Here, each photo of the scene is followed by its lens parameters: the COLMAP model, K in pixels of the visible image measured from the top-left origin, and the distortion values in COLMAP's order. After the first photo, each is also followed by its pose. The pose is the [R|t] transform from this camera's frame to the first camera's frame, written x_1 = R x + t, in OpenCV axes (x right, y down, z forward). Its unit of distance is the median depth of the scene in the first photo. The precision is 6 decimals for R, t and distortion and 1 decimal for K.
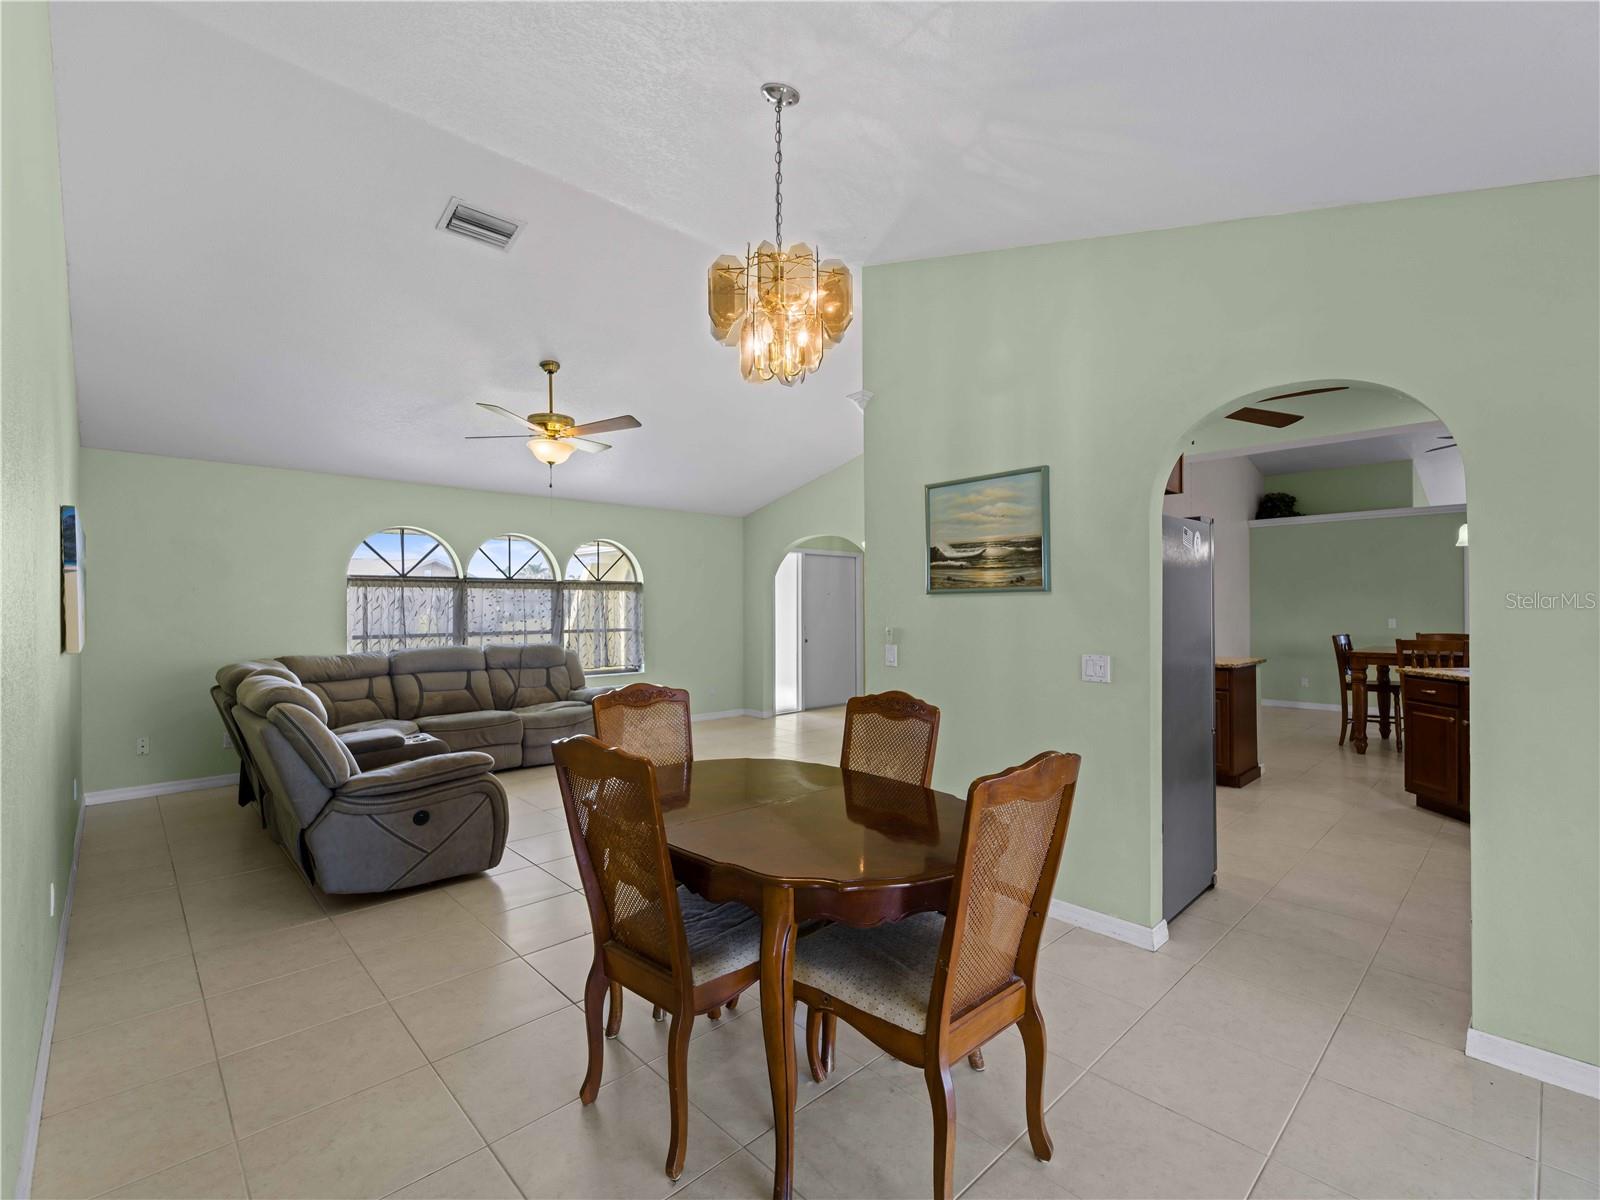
lens RADIAL K [[723.7, 0, 807.1], [0, 723.7, 606.3], [0, 0, 1]] dist [0.002565, -0.000089]
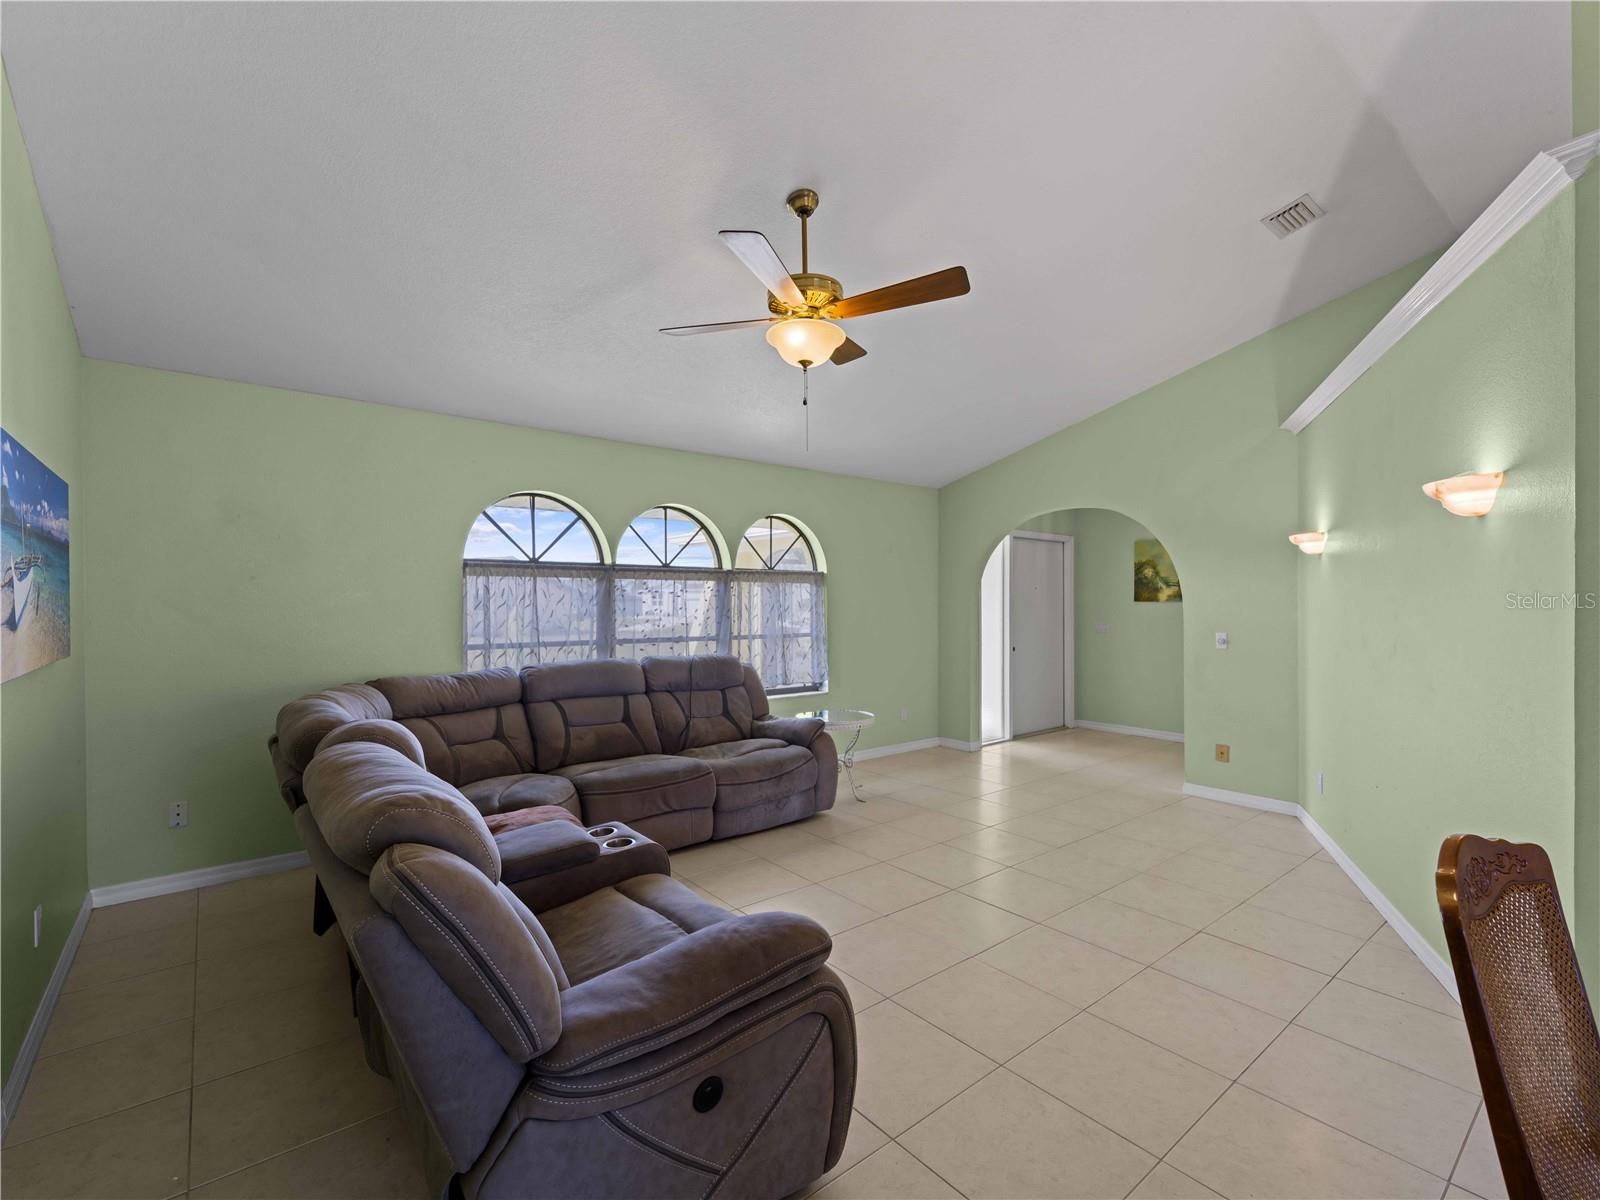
lens RADIAL K [[720.3, 0, 800.8], [0, 720.3, 605.1], [0, 0, 1]] dist [0.000295, -0.000162]
pose [[0.996756, -0.000099, -0.080488, -0.241612], [-0.000057, 0.999998, -0.001945, 0.003000], [0.080488, 0.001943, 0.996754, 0.316460]]
